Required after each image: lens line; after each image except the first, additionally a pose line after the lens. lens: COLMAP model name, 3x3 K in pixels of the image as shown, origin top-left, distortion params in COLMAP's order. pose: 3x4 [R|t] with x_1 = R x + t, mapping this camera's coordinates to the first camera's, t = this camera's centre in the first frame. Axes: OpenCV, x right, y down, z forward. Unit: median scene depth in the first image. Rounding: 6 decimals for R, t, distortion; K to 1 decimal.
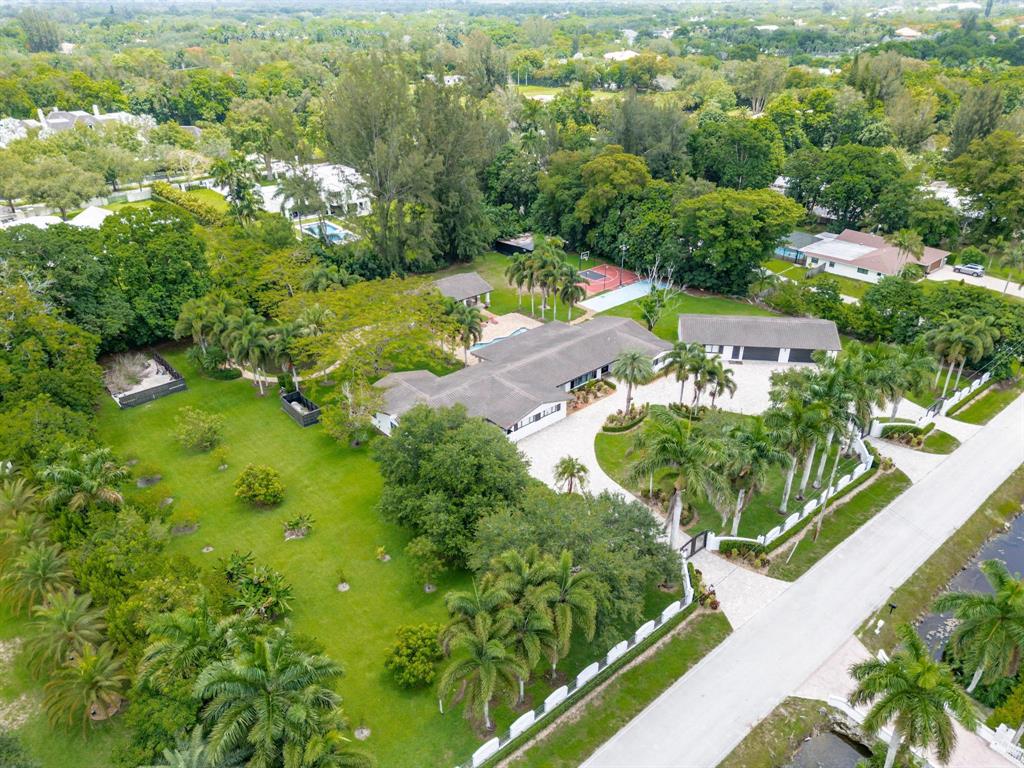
lens RADIAL K [[717.9, 0, 512.0], [0, 717.9, 384.0], [0, 0, 1]] dist [0.056681, -0.048839]
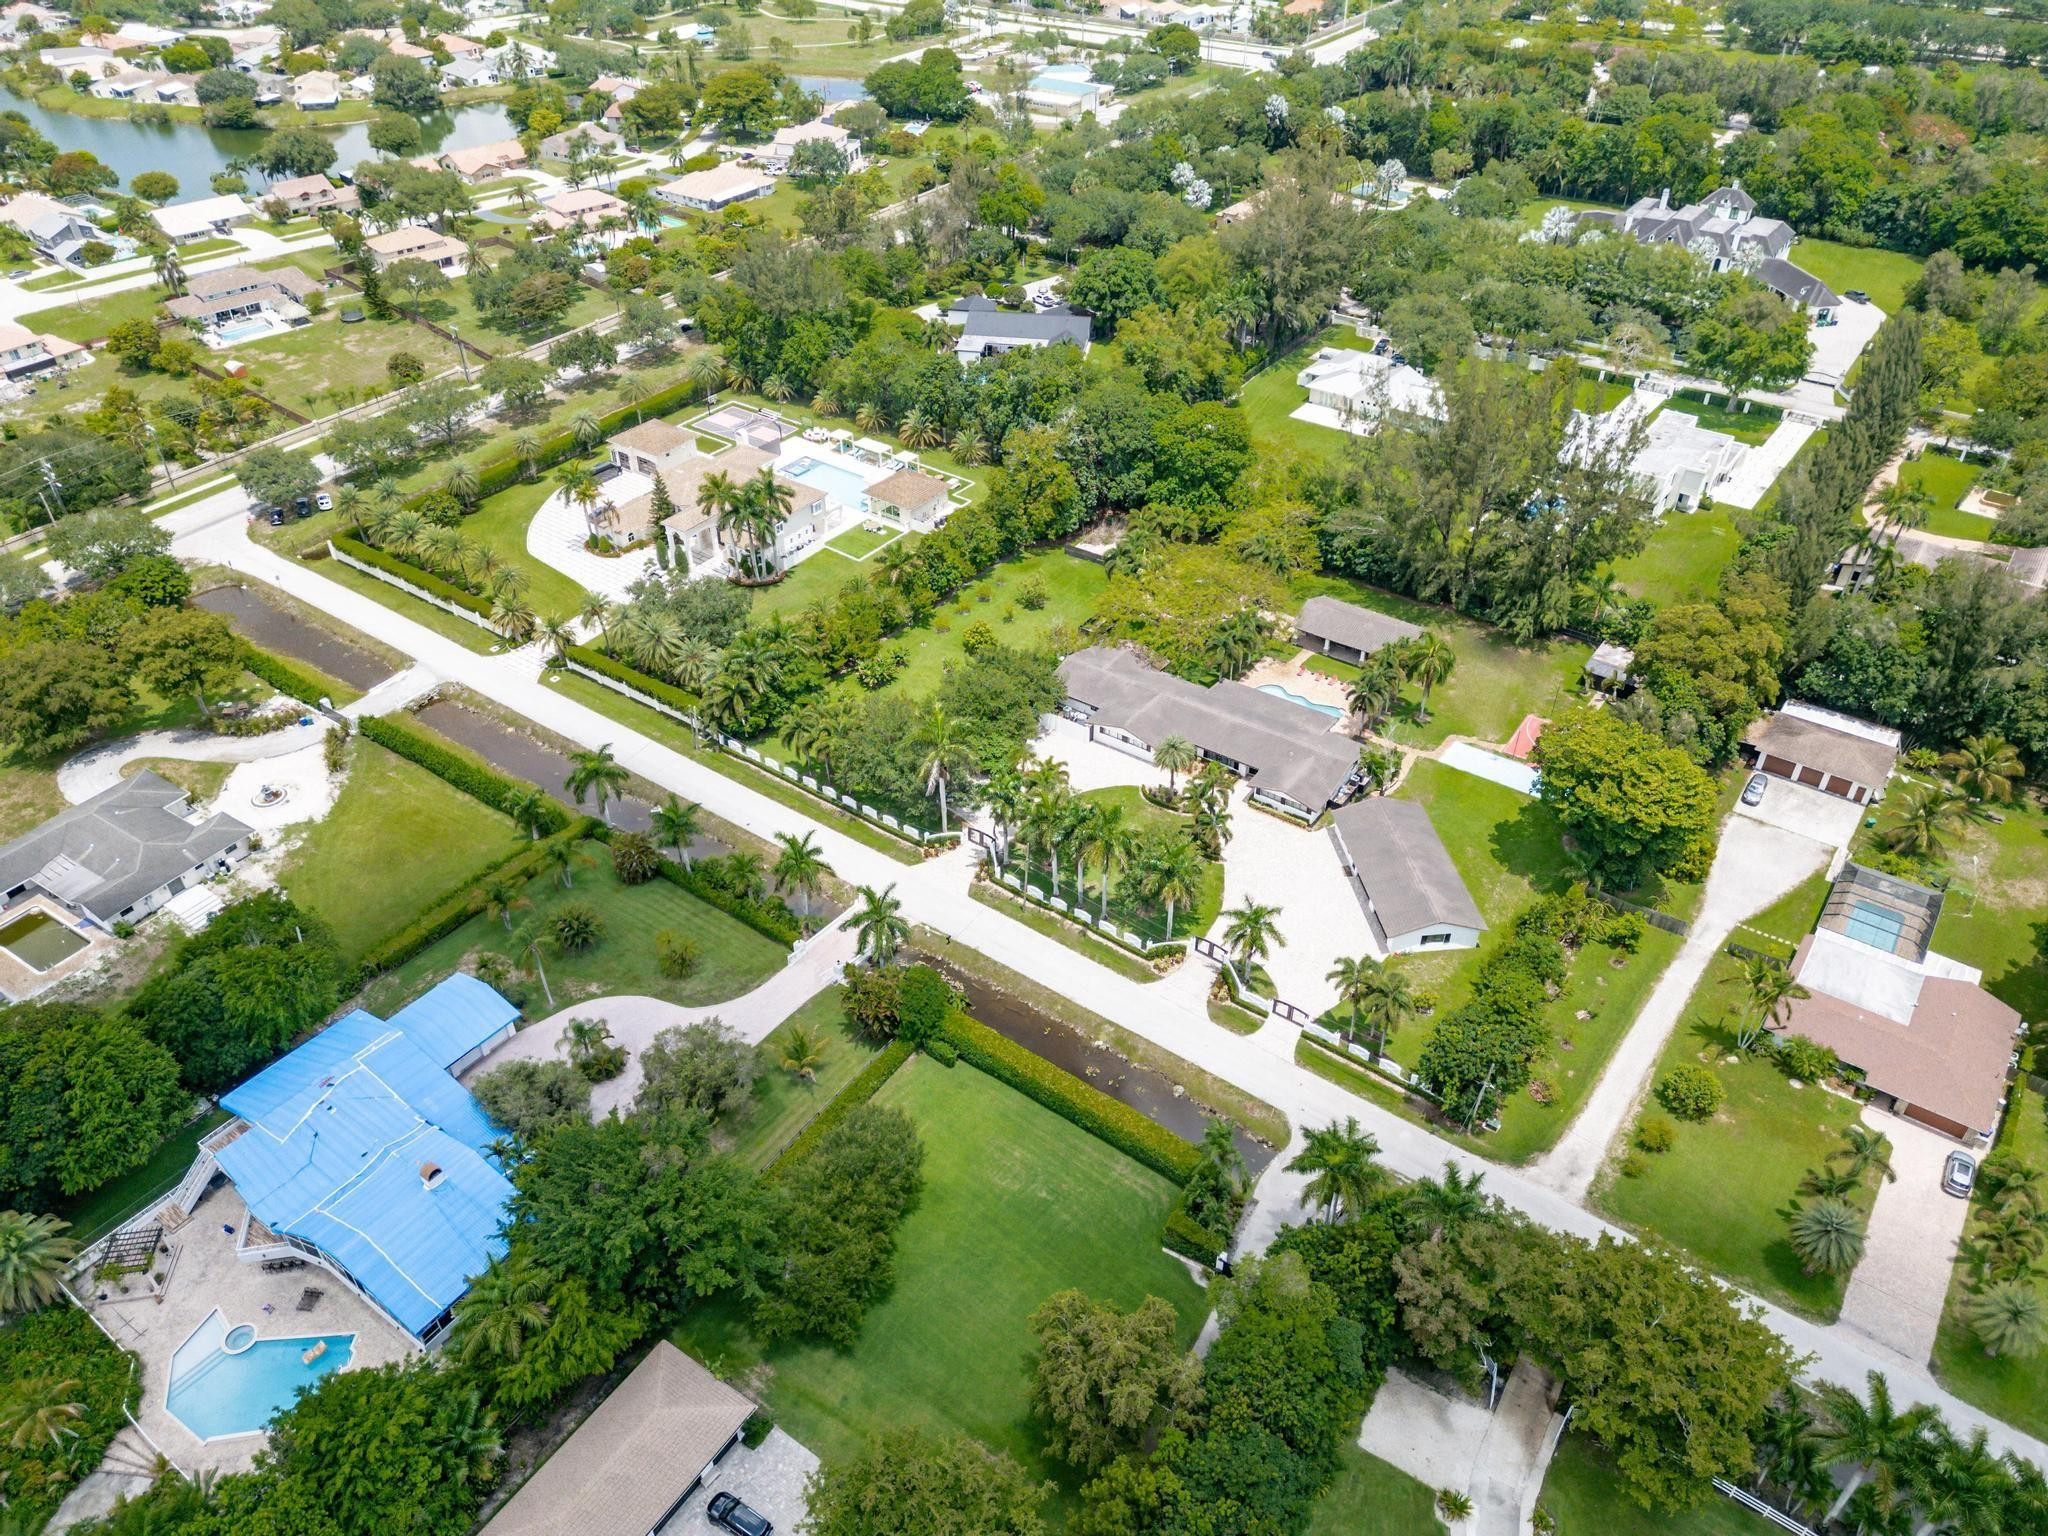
lens RADIAL K [[1409.6, 0, 1019.4], [0, 1409.6, 792.5], [0, 0, 1]] dist [0.106727, -0.167133]
pose [[0.237241, 0.604212, -0.760687, 1.674407], [-0.453880, 0.761262, 0.463113, -0.809251], [0.858900, 0.235391, 0.454842, -0.071447]]
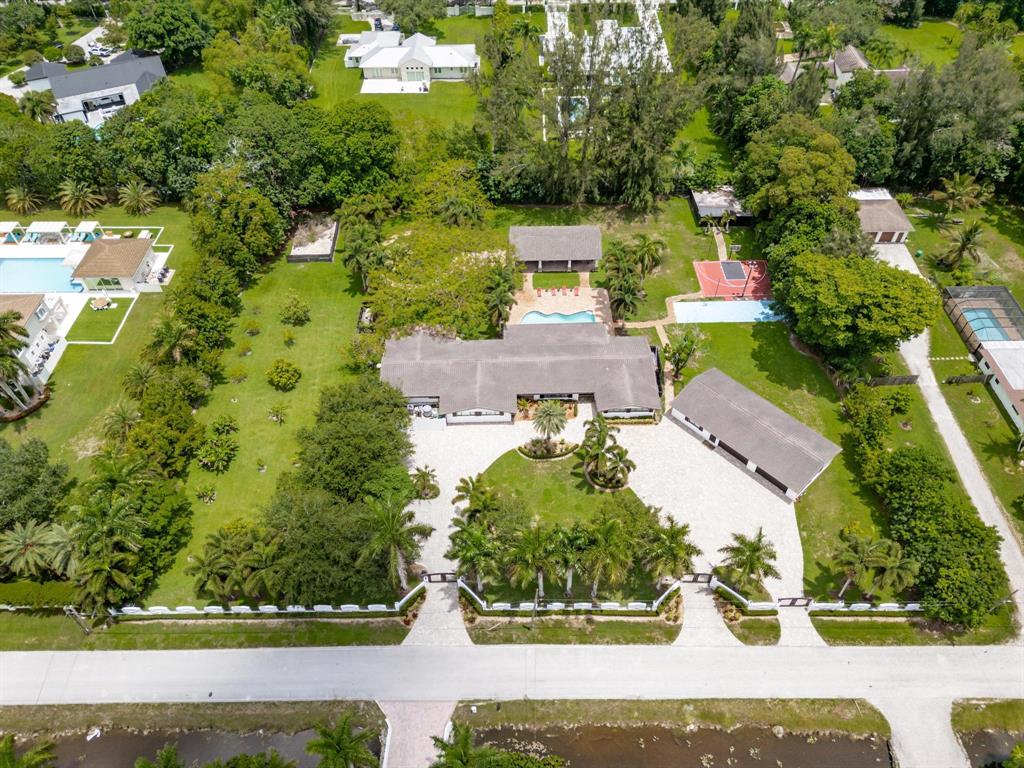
lens RADIAL K [[717.9, 0, 512.0], [0, 717.9, 384.0], [0, 0, 1]] dist [0.056681, -0.048839]
pose [[0.768126, 0.472838, -0.431749, 0.601064], [-0.297463, 0.860630, 0.413319, -0.535864], [0.567009, -0.189052, 0.801723, 0.056448]]
